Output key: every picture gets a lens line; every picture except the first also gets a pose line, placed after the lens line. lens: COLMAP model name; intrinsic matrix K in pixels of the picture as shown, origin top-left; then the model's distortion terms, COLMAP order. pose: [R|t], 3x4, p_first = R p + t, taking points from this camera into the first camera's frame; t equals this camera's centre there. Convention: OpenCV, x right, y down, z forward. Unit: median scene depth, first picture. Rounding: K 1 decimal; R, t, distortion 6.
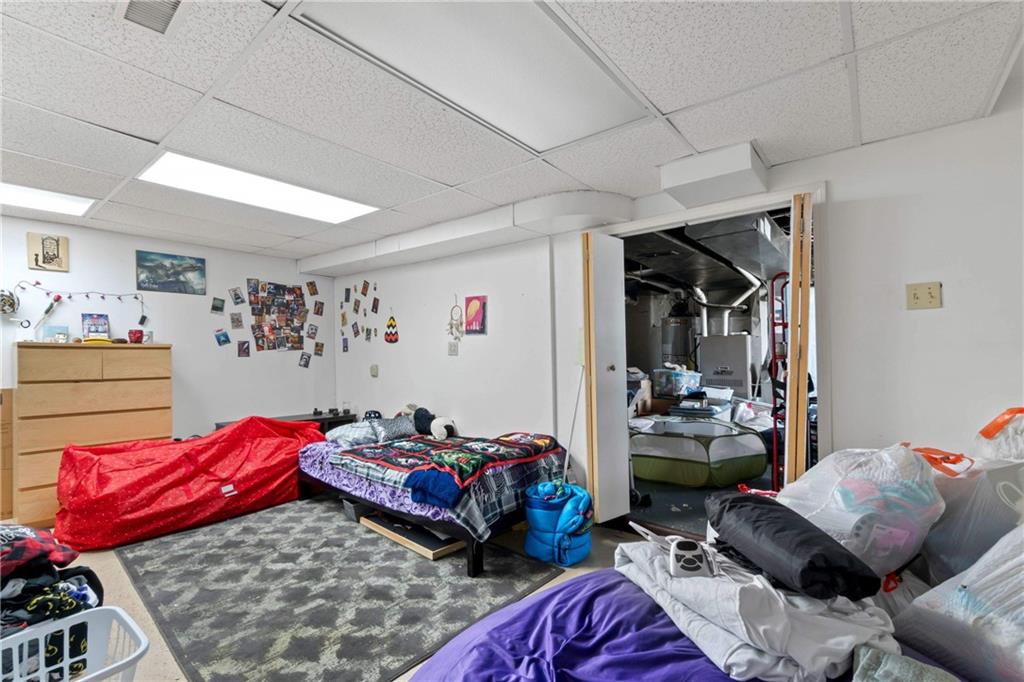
lens RADIAL K [[456.0, 0, 502.7], [0, 456.0, 347.2], [0, 0, 1]] dist [-0.004070, 0.001088]
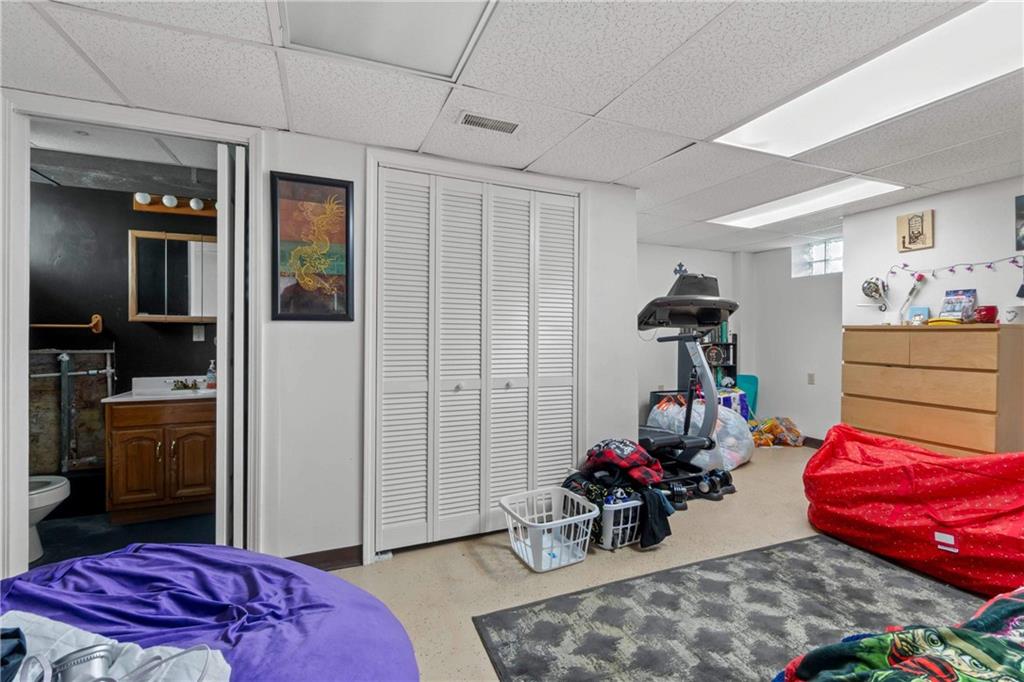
lens RADIAL K [[456.0, 0, 512.9], [0, 456.0, 339.1], [0, 0, 1]] dist [-0.004070, 0.001088]
pose [[-0.464268, 0.011581, -0.885619, 0.272200], [0.008577, 0.999926, 0.008580, 0.005171], [0.885653, -0.003613, -0.464333, 0.723034]]
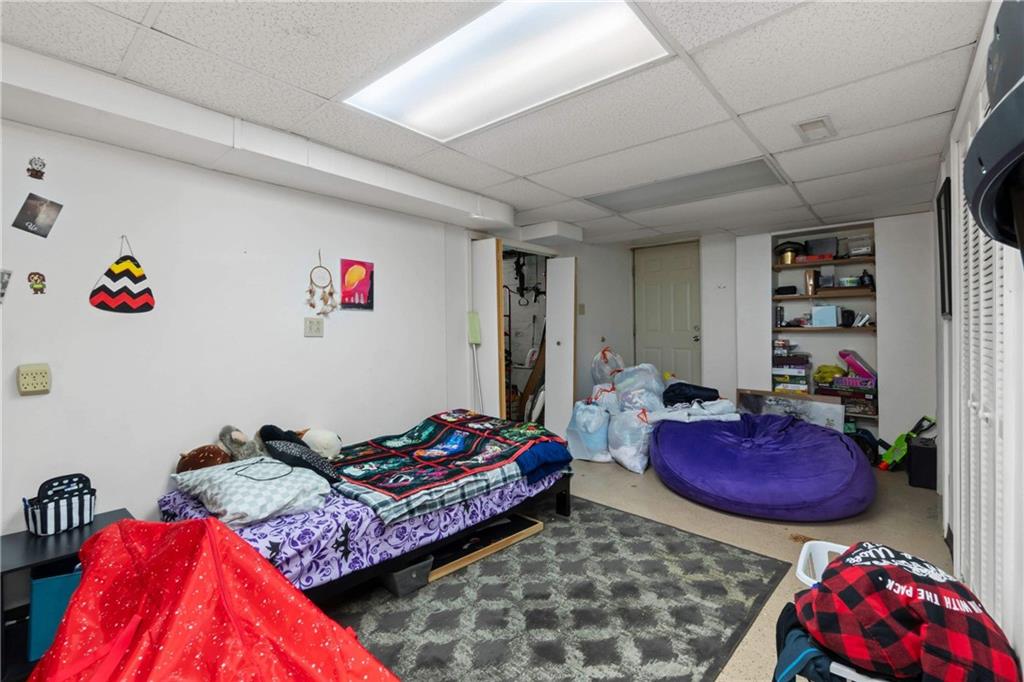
lens RADIAL K [[456.0, 0, 522.6], [0, 456.0, 320.5], [0, 0, 1]] dist [-0.004070, 0.001088]
pose [[0.006616, 0.028355, 0.999576, -0.964924], [-0.008863, 0.999560, -0.028296, 0.011332], [-0.999939, -0.008672, 0.006864, 0.824825]]
